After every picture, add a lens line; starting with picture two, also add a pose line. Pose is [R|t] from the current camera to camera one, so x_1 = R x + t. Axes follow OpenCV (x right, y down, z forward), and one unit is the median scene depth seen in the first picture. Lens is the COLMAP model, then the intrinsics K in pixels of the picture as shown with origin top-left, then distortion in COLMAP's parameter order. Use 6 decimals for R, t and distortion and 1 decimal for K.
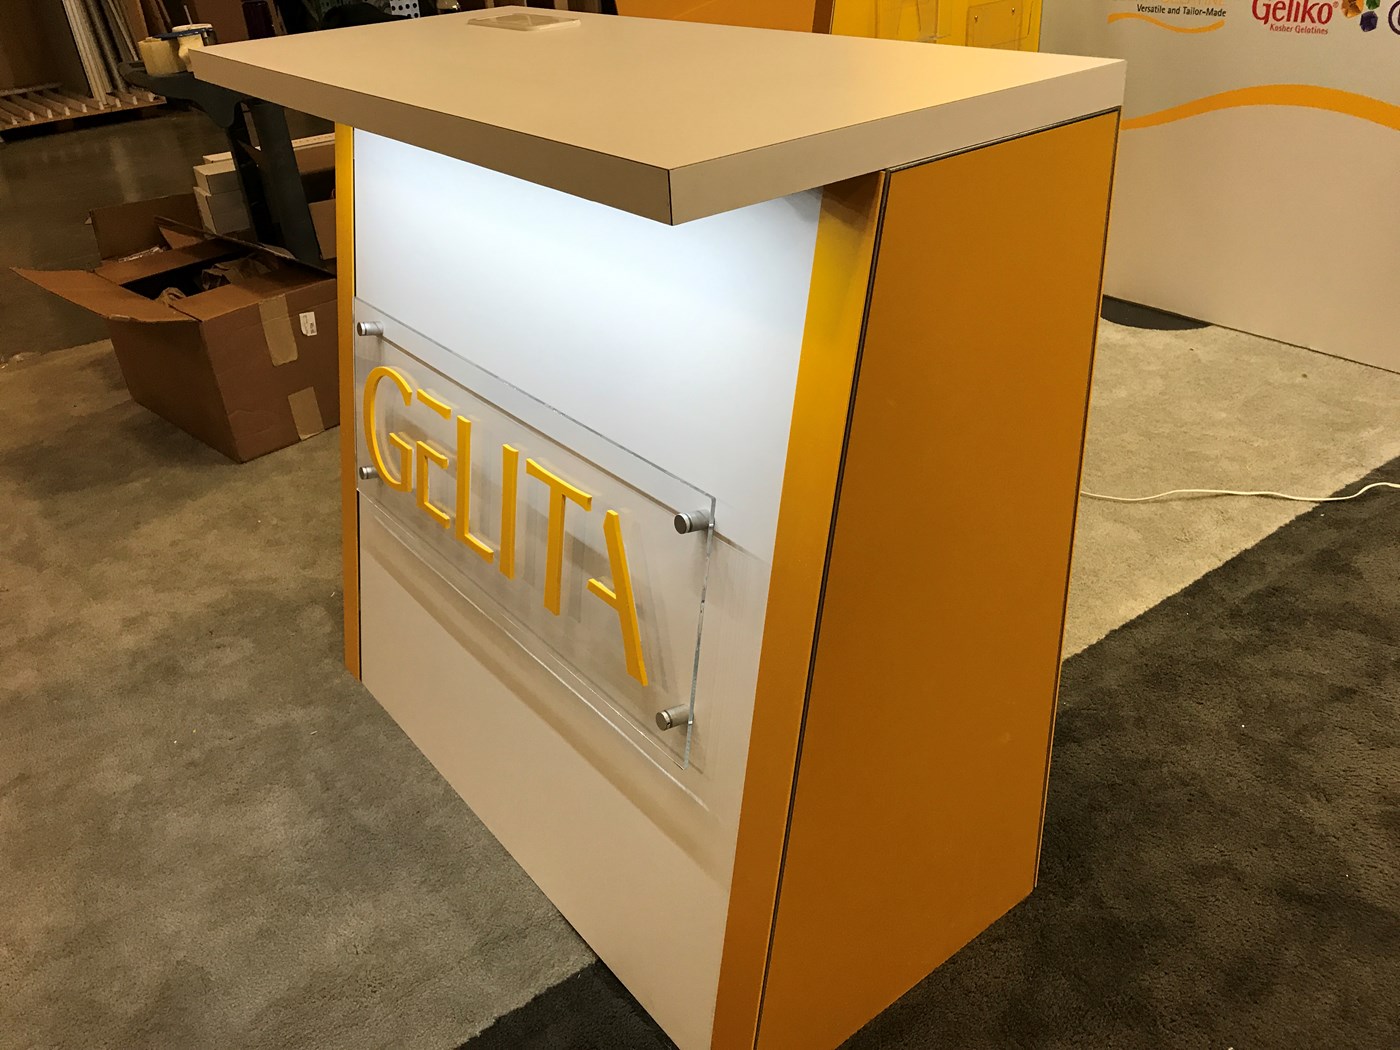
lens RADIAL K [[1140.0, 0, 697.6], [0, 1140.0, 519.4], [0, 0, 1]] dist [0.037098, -0.038453]
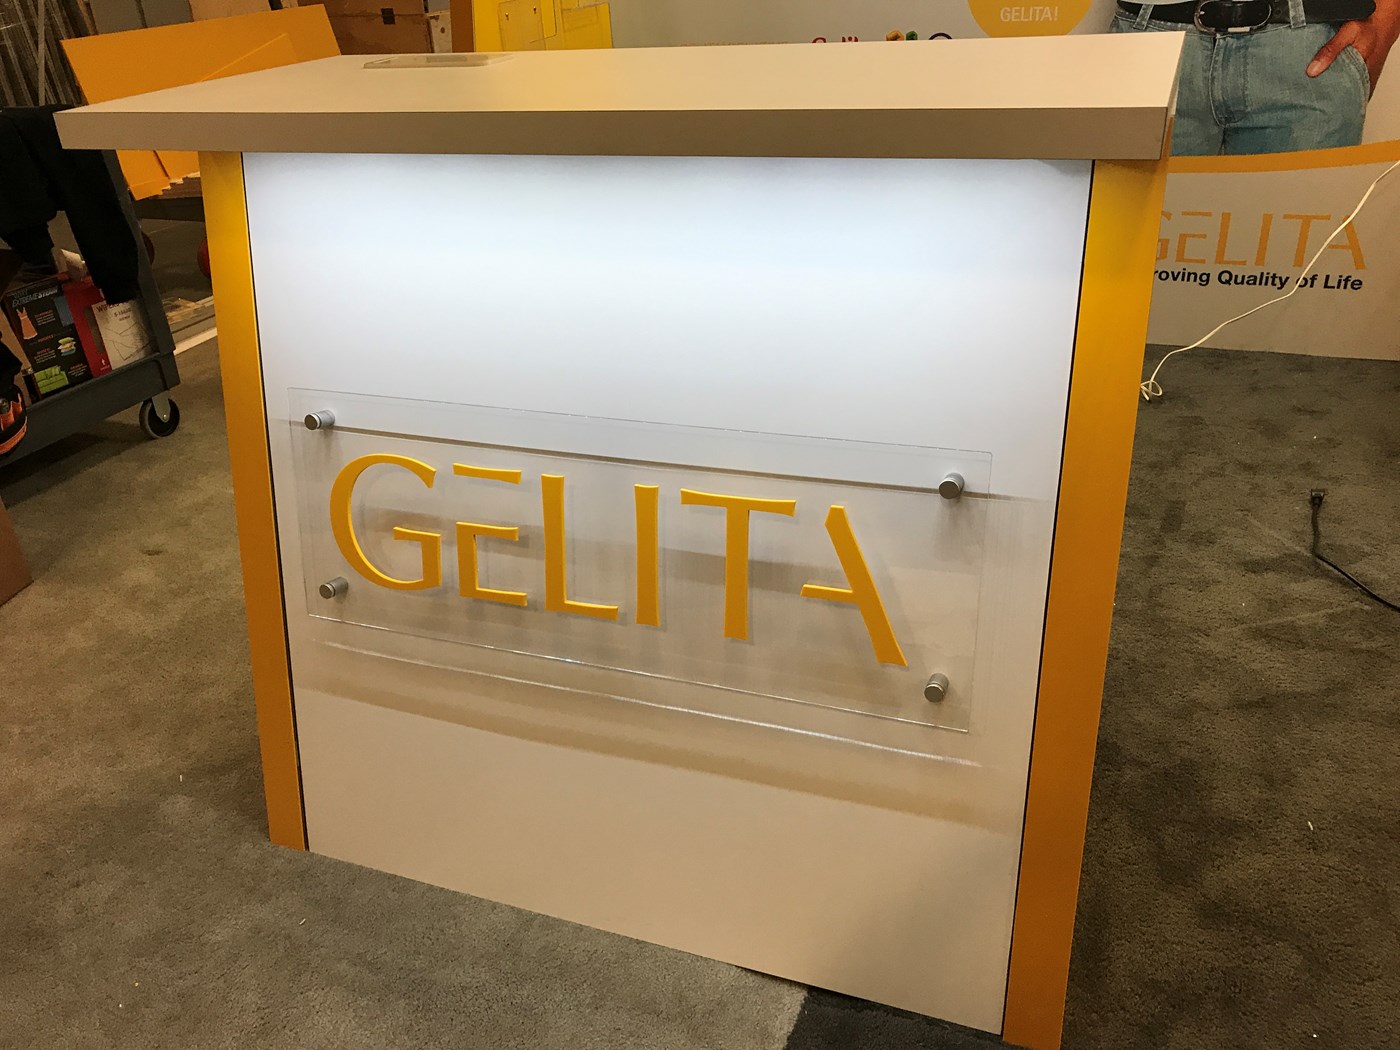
lens RADIAL K [[1140.0, 0, 702.4], [0, 1140.0, 521.8], [0, 0, 1]] dist [0.037098, -0.038453]
pose [[0.855071, -0.232743, 0.463340, -0.489186], [0.262926, 0.964816, -0.000575, -0.018267], [-0.446904, 0.122316, 0.886181, 0.130270]]
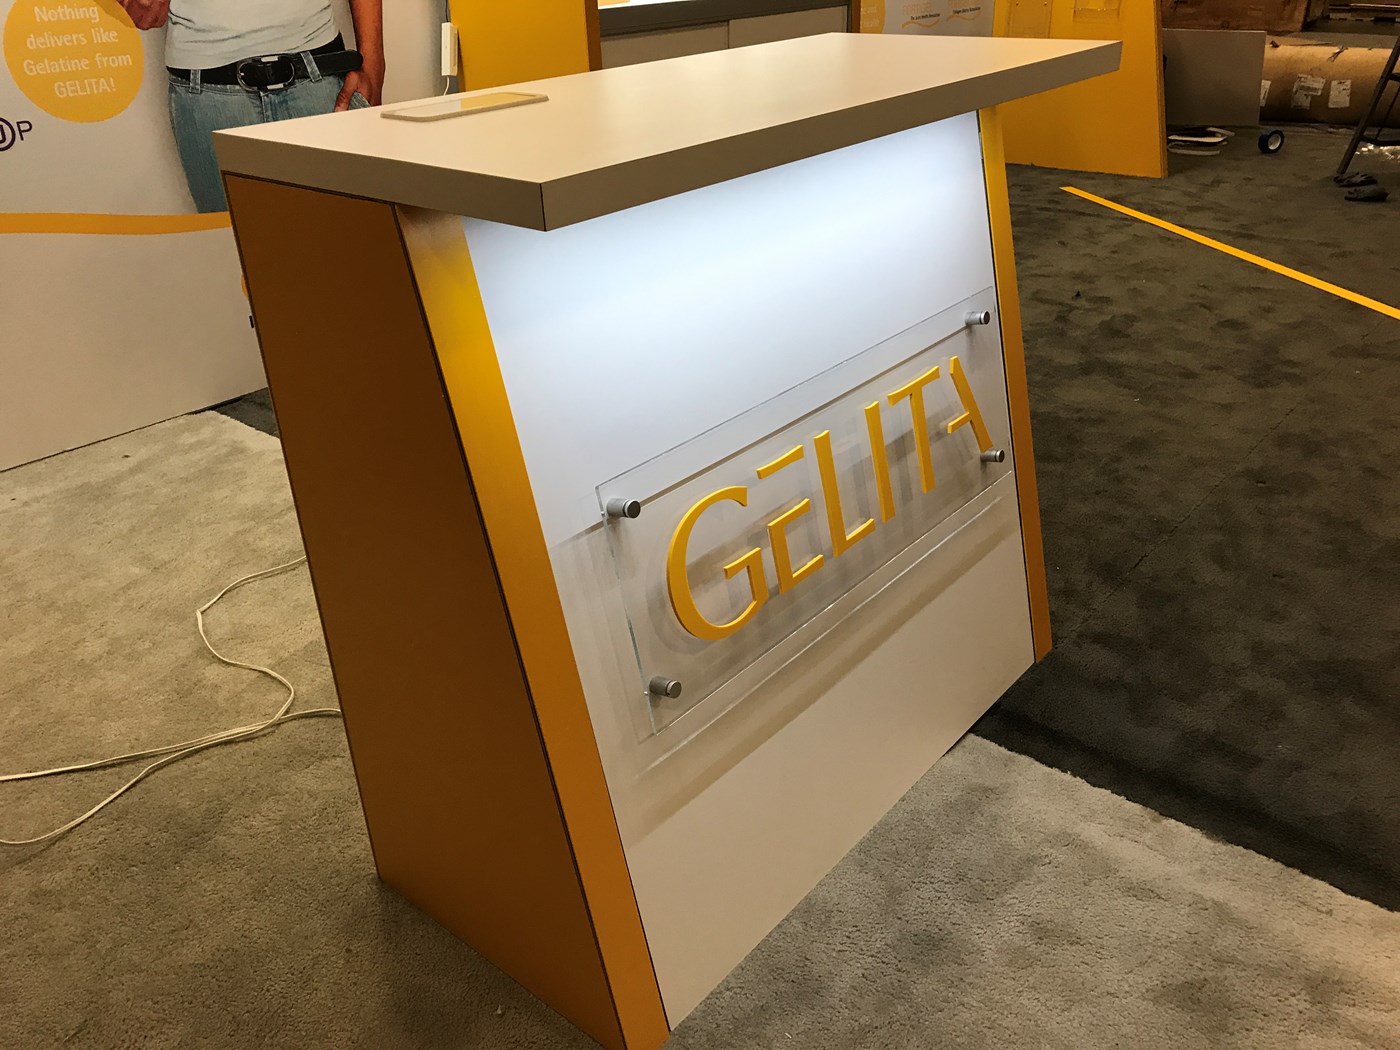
lens RADIAL K [[1140.0, 0, 707.1], [0, 1140.0, 529.4], [0, 0, 1]] dist [0.037098, -0.038453]
pose [[-0.213100, -0.393145, 0.894441, -1.035752], [0.524683, 0.726215, 0.444208, -0.489561], [-0.824194, 0.563959, 0.051520, 0.993137]]
